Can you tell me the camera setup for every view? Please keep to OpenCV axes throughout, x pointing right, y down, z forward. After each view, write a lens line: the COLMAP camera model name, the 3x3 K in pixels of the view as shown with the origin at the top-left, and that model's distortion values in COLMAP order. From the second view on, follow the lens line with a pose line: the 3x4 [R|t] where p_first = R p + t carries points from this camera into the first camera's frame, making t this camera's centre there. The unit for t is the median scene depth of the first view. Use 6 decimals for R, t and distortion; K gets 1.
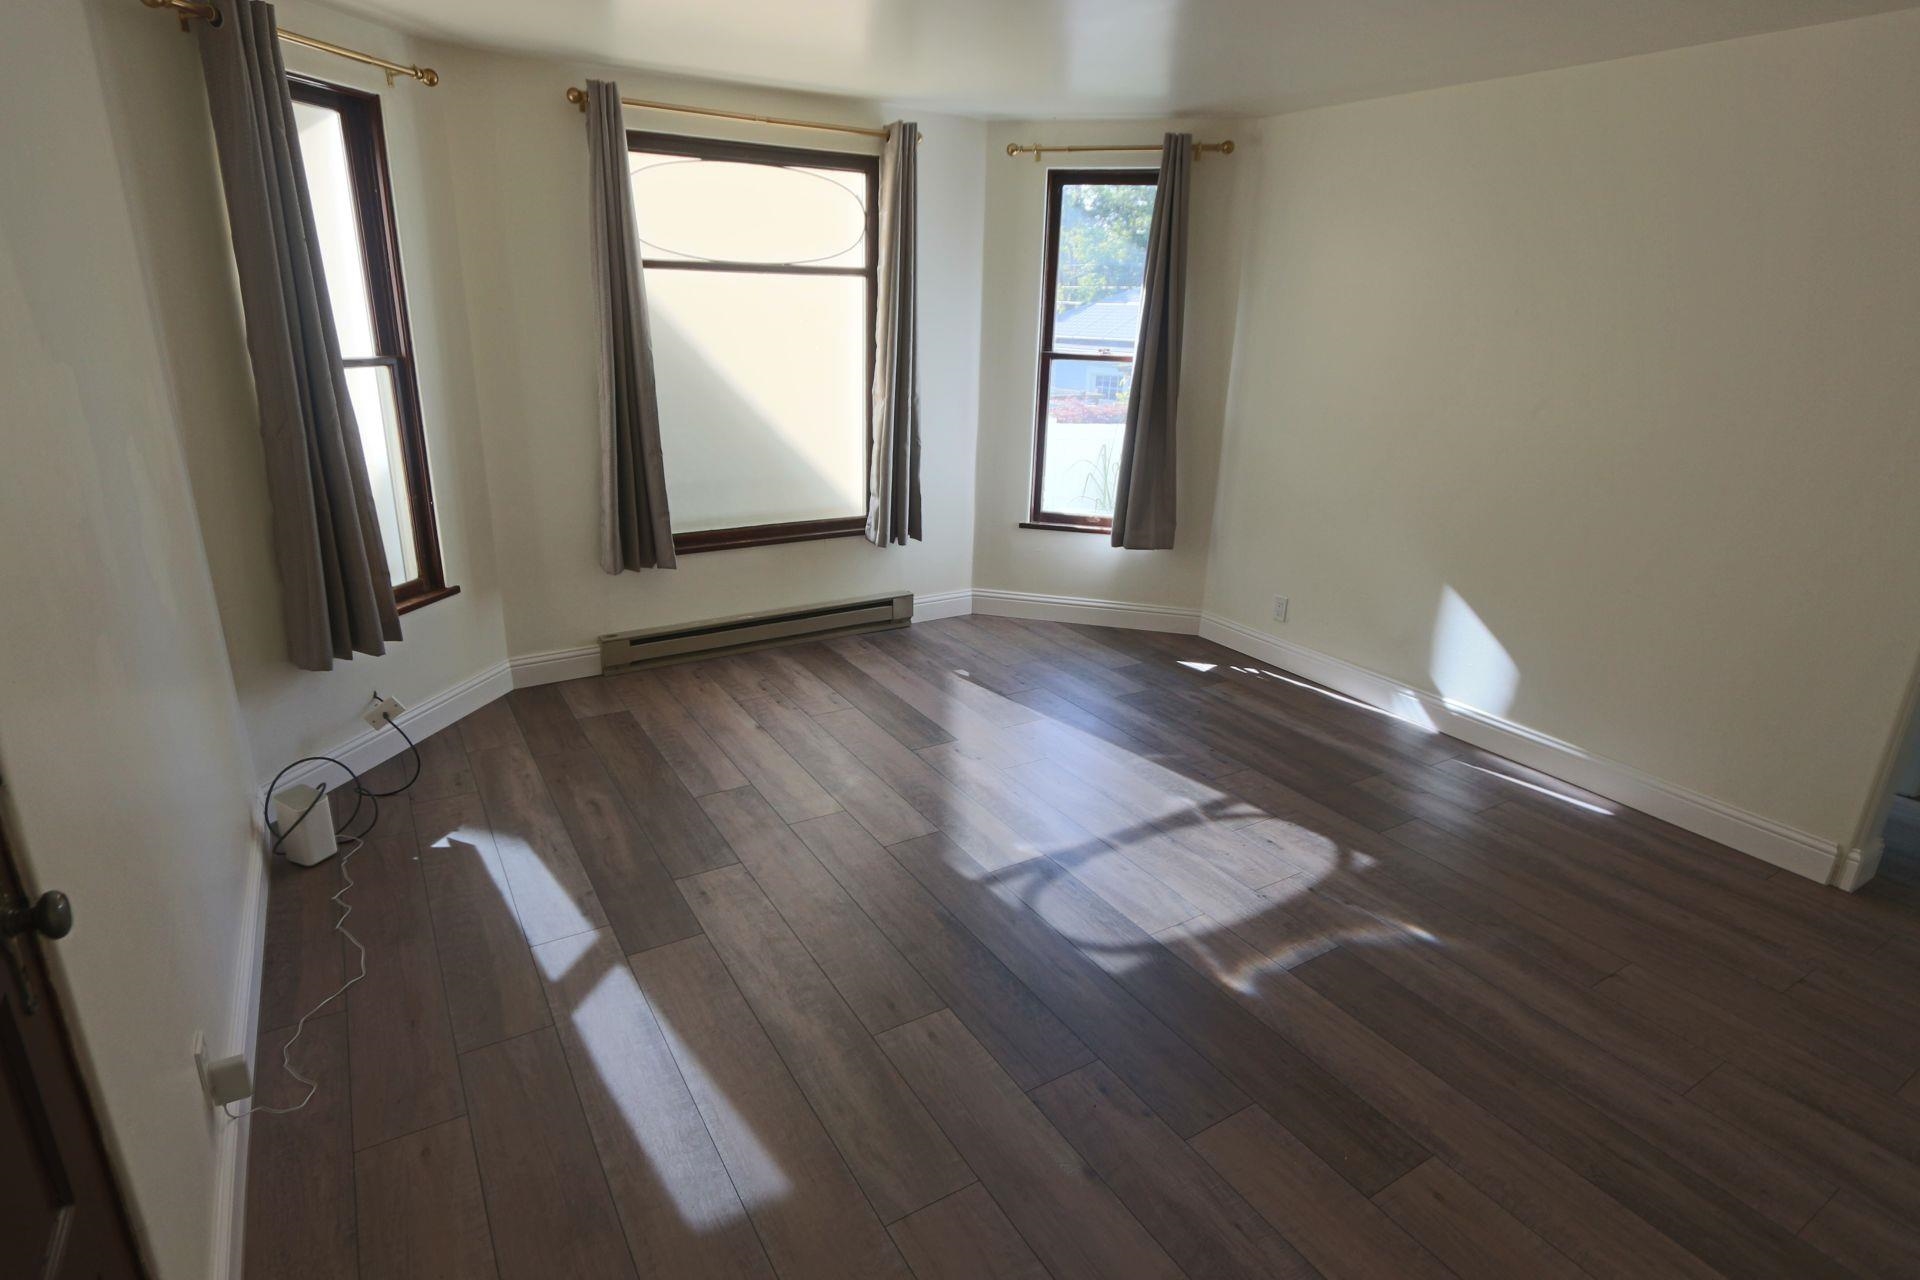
lens RADIAL K [[999.2, 0, 946.5], [0, 999.2, 643.4], [0, 0, 1]] dist [-0.013690, 0.010348]
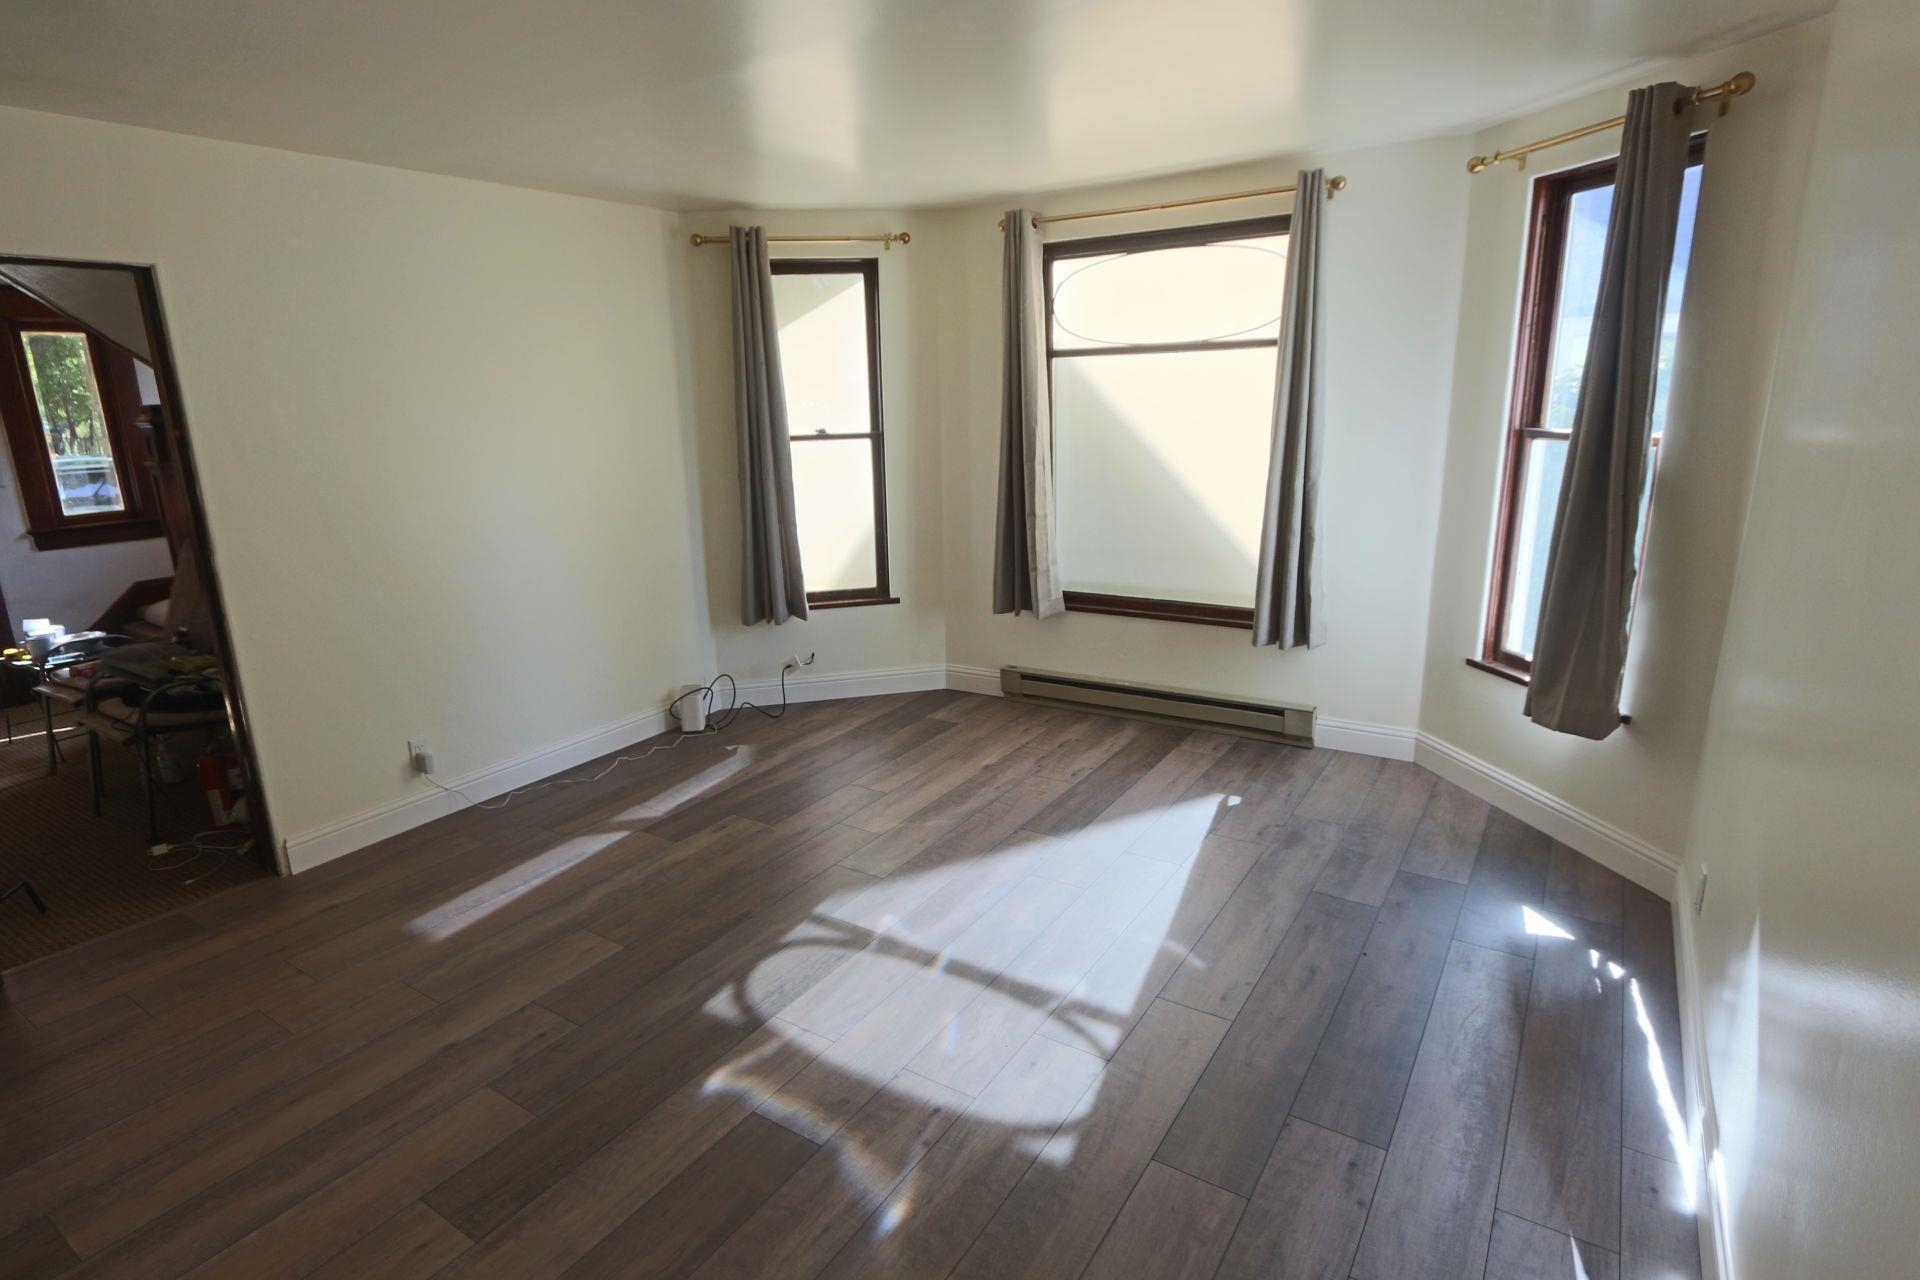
lens RADIAL K [[999.2, 0, 946.5], [0, 999.2, 643.4], [0, 0, 1]] dist [-0.013690, 0.010348]
pose [[0.419705, 0.188711, -0.887827, 0.697254], [-0.252329, 0.963849, 0.085586, -0.120241], [0.871882, 0.188103, 0.452149, 0.413949]]
